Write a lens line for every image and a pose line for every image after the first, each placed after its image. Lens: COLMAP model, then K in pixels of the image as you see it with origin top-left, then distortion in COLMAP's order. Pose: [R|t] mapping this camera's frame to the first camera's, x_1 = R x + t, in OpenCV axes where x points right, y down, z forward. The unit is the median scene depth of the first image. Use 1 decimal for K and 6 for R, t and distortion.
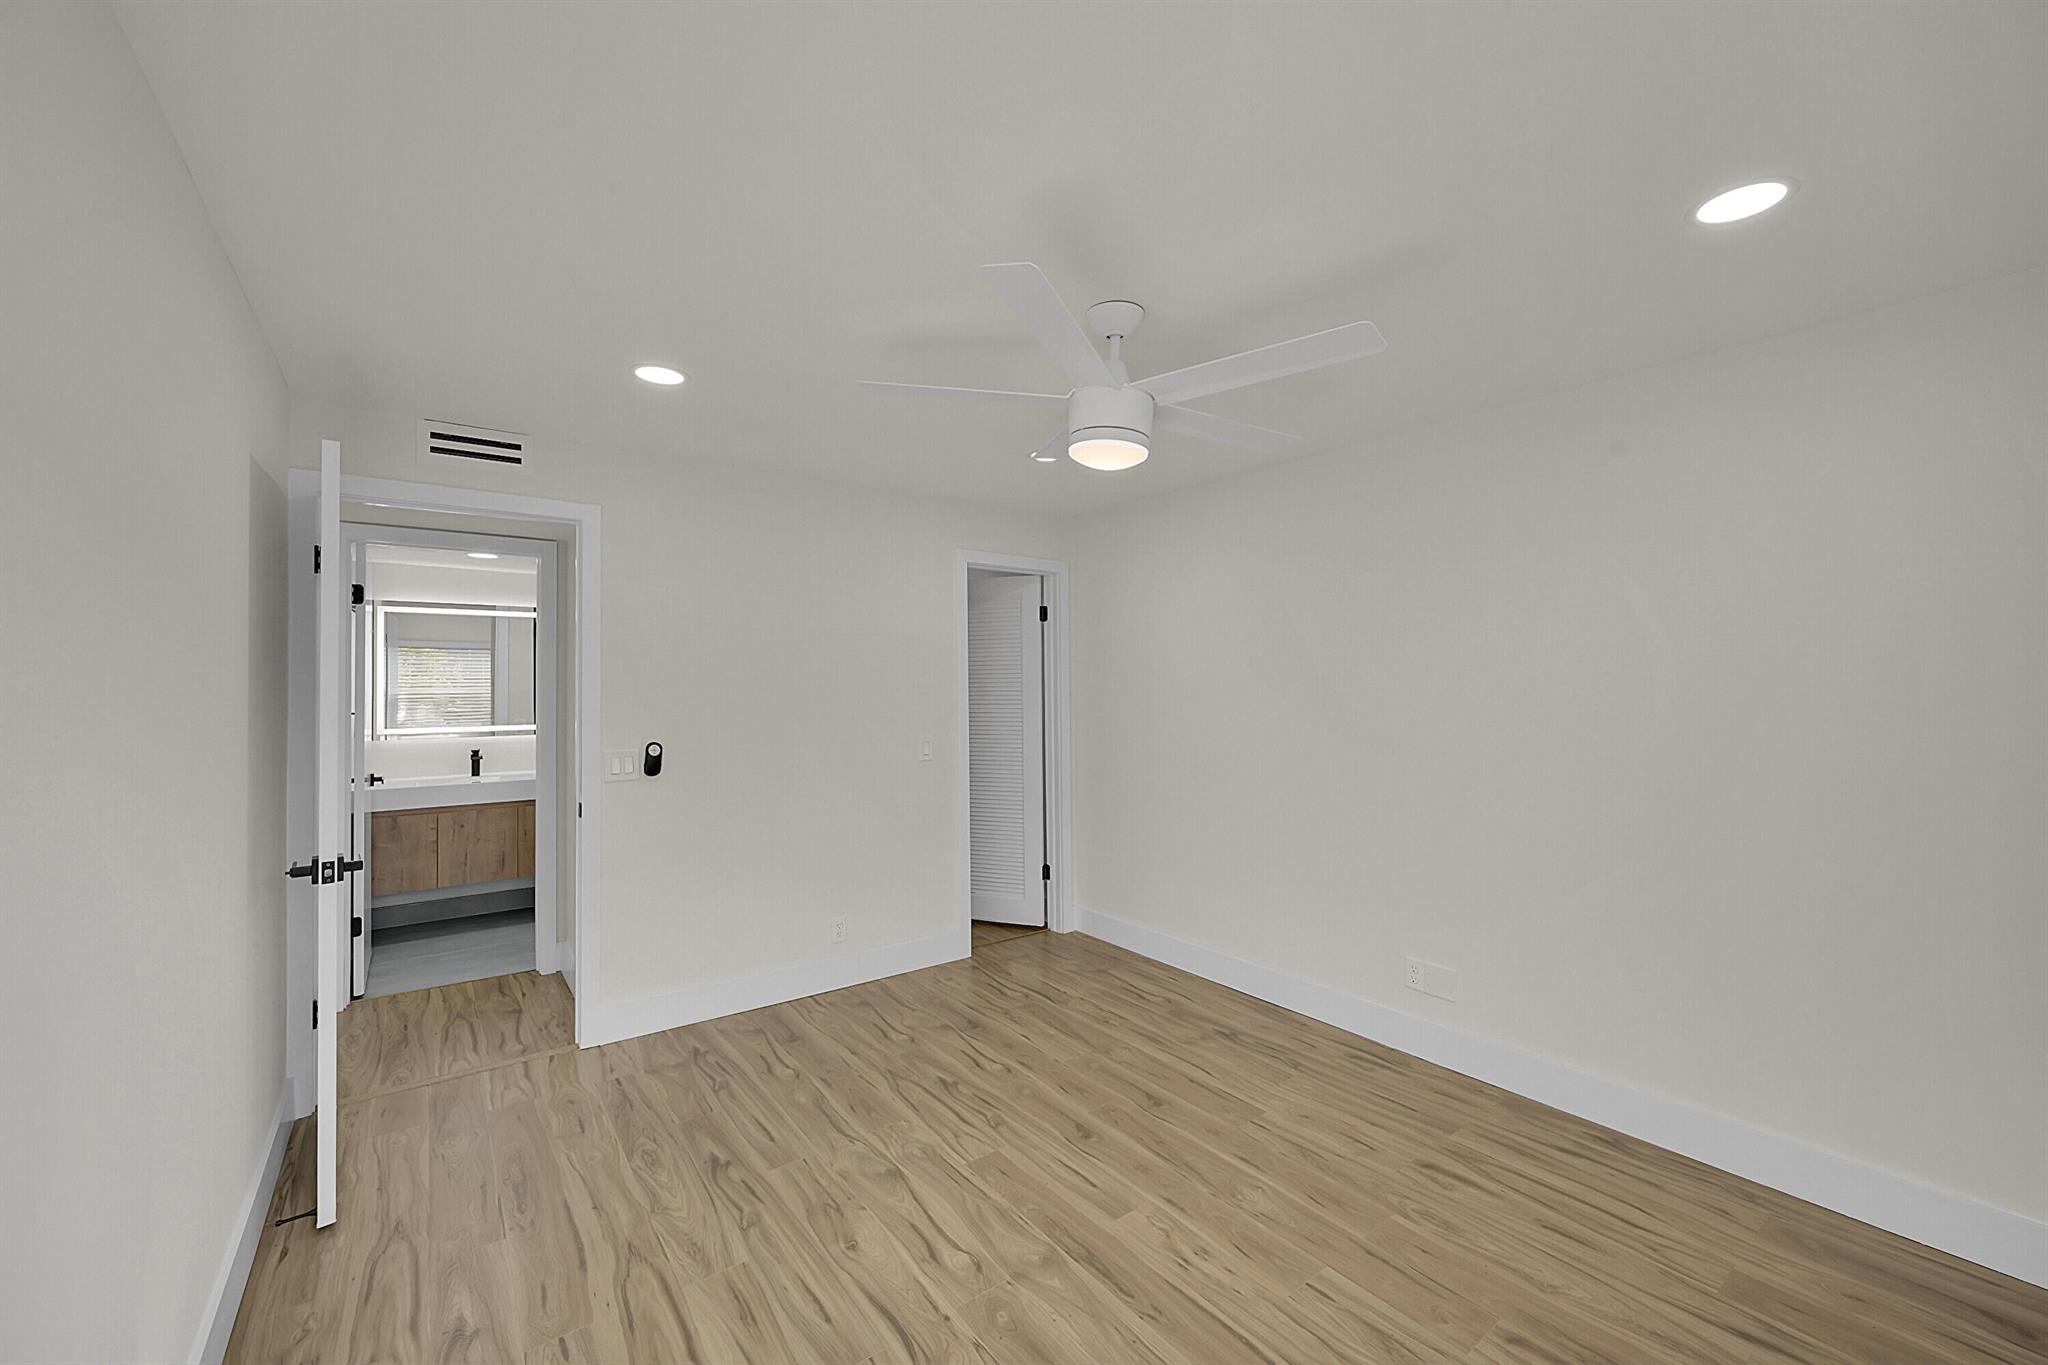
lens RADIAL K [[803.6, 0, 1029.1], [0, 803.6, 677.5], [0, 0, 1]] dist [-0.003039, 0.000376]
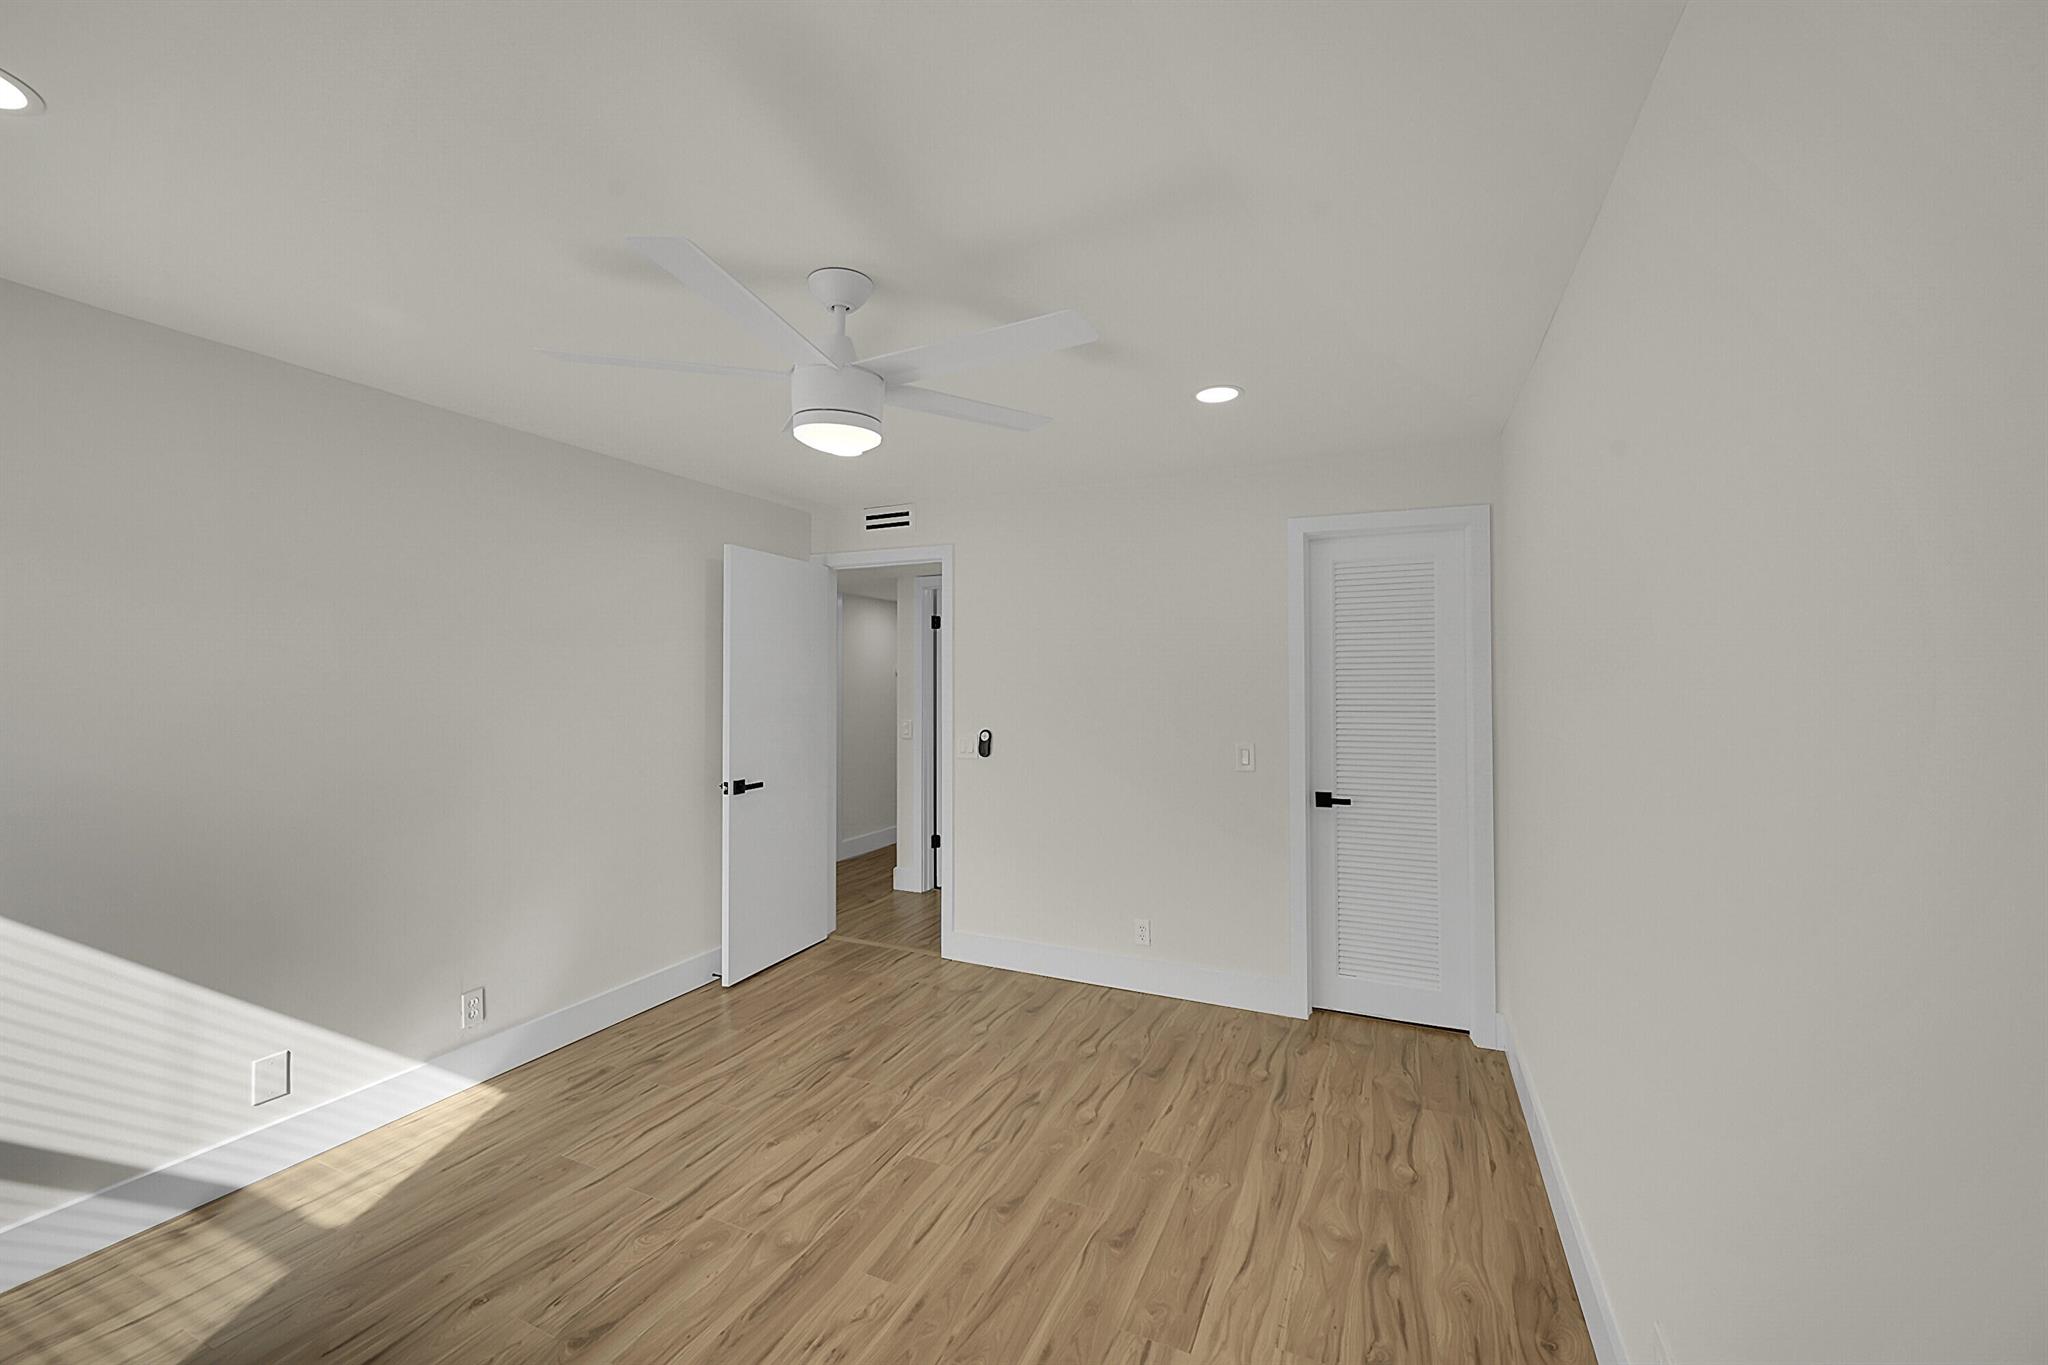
lens RADIAL K [[803.6, 0, 1035.8], [0, 803.6, 678.6], [0, 0, 1]] dist [-0.003039, 0.000376]
pose [[0.478556, -0.004458, -0.878046, 0.726530], [0.006848, 0.999976, -0.001345, 0.005672], [0.878030, -0.005370, 0.478575, 0.538856]]
